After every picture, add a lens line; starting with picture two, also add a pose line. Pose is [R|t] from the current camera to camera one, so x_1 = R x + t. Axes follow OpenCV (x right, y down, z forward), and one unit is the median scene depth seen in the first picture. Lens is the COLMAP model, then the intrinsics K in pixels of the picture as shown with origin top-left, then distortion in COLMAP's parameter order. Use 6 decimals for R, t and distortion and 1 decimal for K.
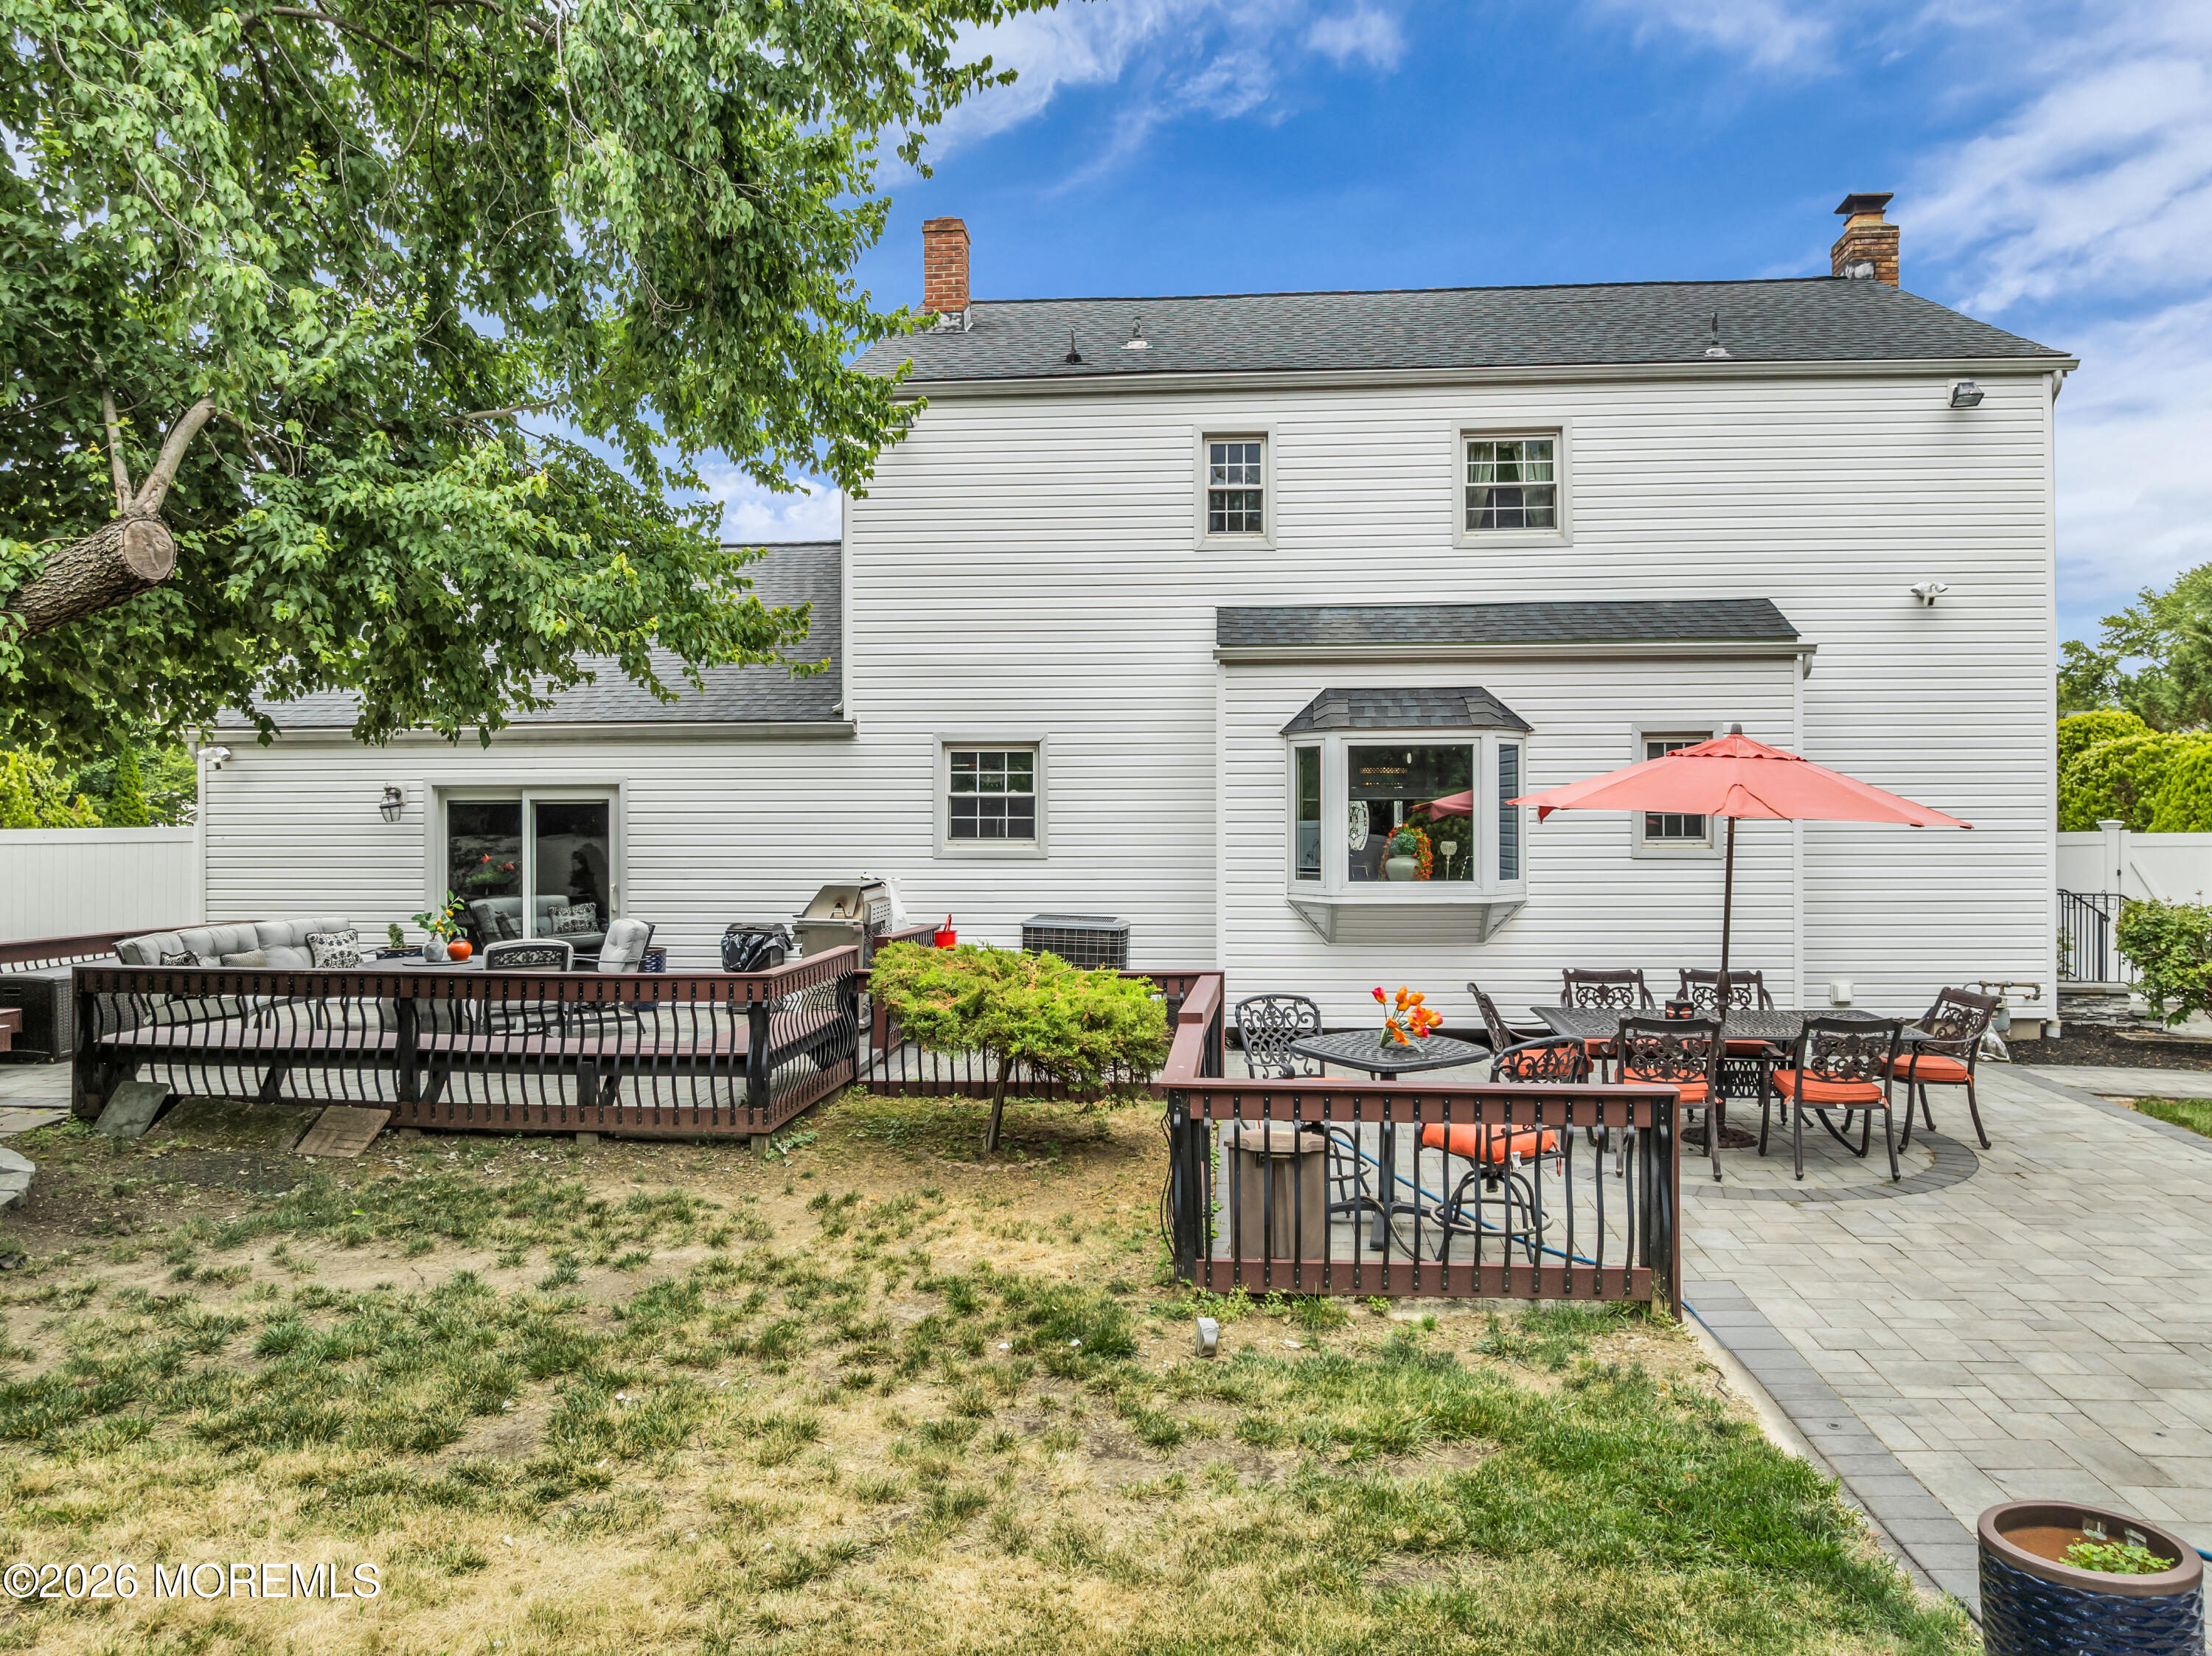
lens RADIAL K [[1507.5, 0, 1092.6], [0, 1507.5, 819.3], [0, 0, 1]] dist [-0.034793, 0.002015]
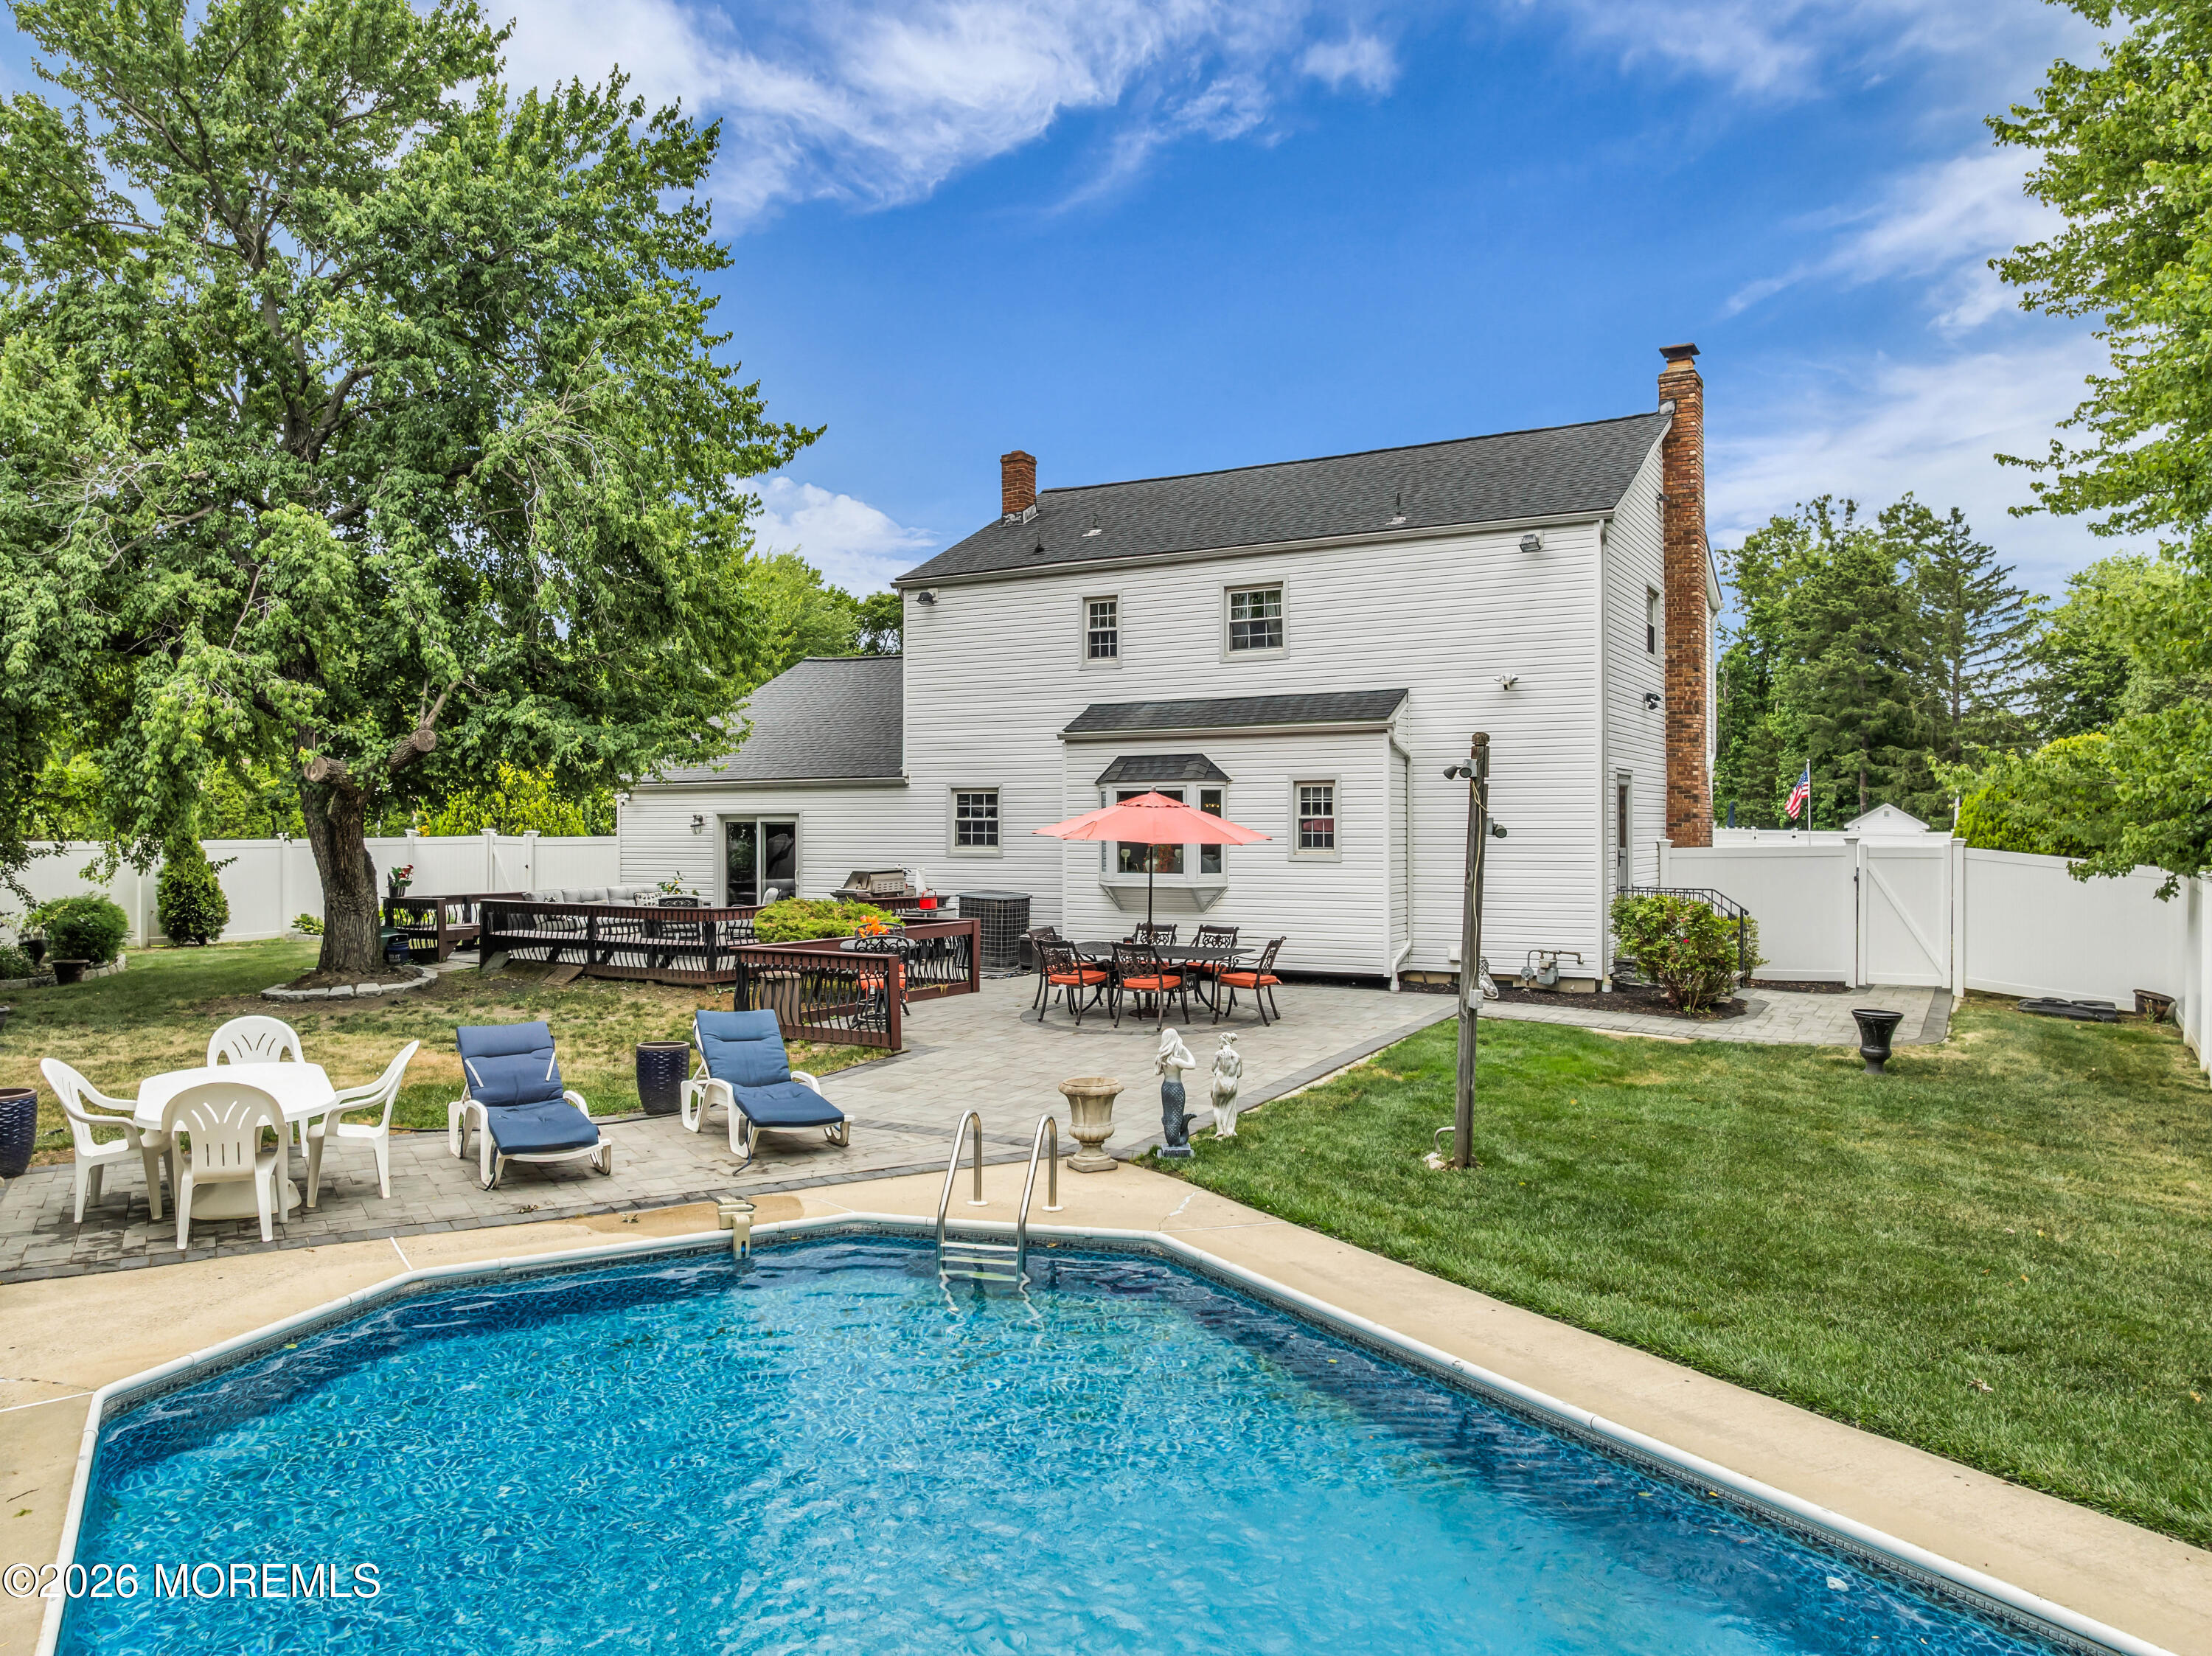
lens RADIAL K [[1451.4, 0, 1106.0], [0, 1451.4, 828.0], [0, 0, 1]] dist [-0.025707, 0.000025]
pose [[0.912078, 0.002005, -0.410013, 0.752661], [0.000055, 0.999987, 0.005011, -0.015266], [0.410018, -0.004593, 0.912066, -0.432801]]
